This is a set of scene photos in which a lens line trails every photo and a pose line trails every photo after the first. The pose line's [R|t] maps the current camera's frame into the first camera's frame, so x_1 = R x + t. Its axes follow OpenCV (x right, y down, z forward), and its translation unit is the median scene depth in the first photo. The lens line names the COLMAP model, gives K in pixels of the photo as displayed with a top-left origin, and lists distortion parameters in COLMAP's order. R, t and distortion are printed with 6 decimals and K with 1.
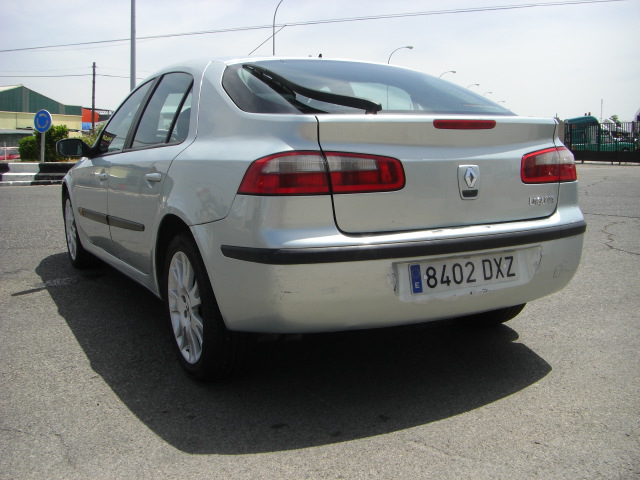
lens RADIAL K [[710.0, 0, 320.0], [0, 710.0, 238.8], [0, 0, 1]] dist [-0.148389, 0.000000]
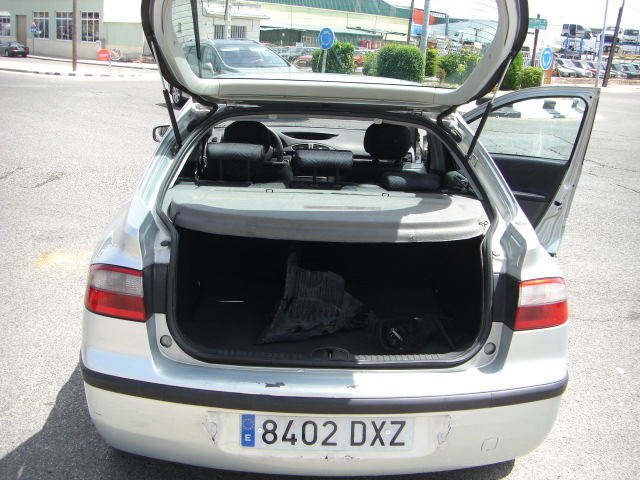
lens RADIAL K [[710.0, 0, 320.6], [0, 710.0, 242.2], [0, 0, 1]] dist [-0.148389, 0.000000]
pose [[0.892468, 0.173032, -0.416607, 0.497194], [-0.114617, 0.980183, 0.161570, -0.292903], [0.436307, -0.096446, 0.894614, 0.299671]]
